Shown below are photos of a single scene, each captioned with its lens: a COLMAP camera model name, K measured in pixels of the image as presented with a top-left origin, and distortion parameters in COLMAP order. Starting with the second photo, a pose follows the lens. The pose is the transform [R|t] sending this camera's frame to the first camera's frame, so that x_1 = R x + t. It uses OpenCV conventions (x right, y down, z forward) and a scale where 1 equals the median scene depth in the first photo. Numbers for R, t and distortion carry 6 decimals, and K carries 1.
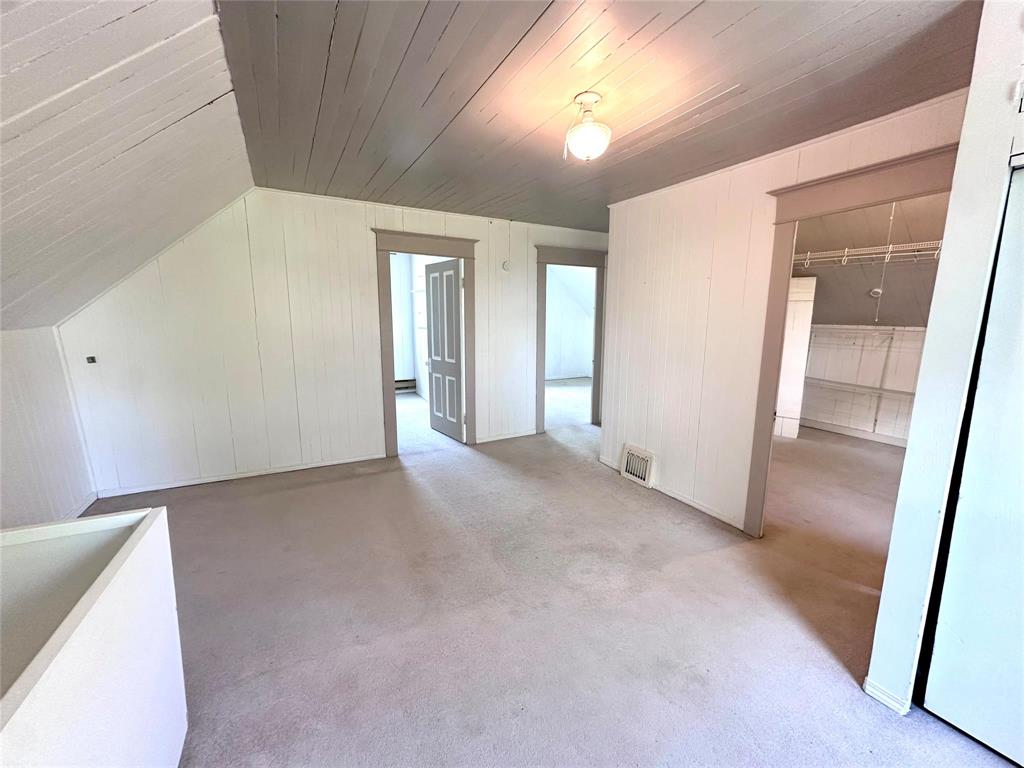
lens RADIAL K [[406.1, 0, 508.7], [0, 406.1, 385.8], [0, 0, 1]] dist [-0.003123, 0.000116]
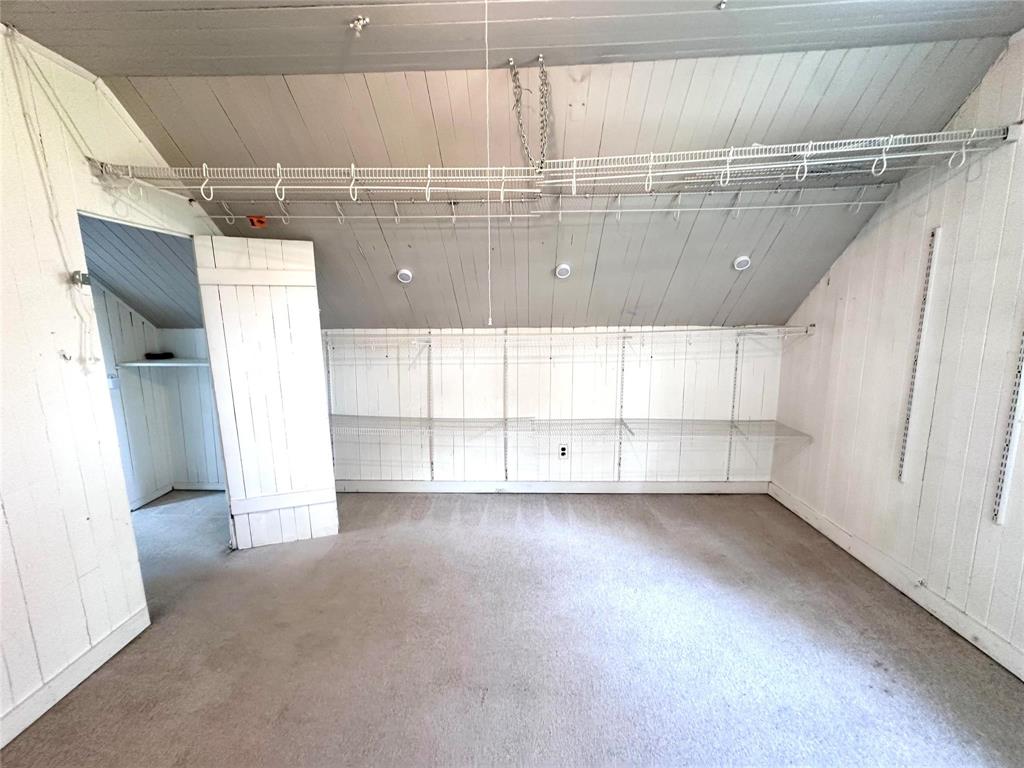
lens RADIAL K [[406.1, 0, 511.6], [0, 406.1, 378.9], [0, 0, 1]] dist [-0.003123, 0.000116]
pose [[0.514458, -0.135651, 0.846718, 0.415991], [0.161871, 0.985019, 0.059456, -0.079492], [-0.842099, 0.106471, 0.528709, 0.513878]]
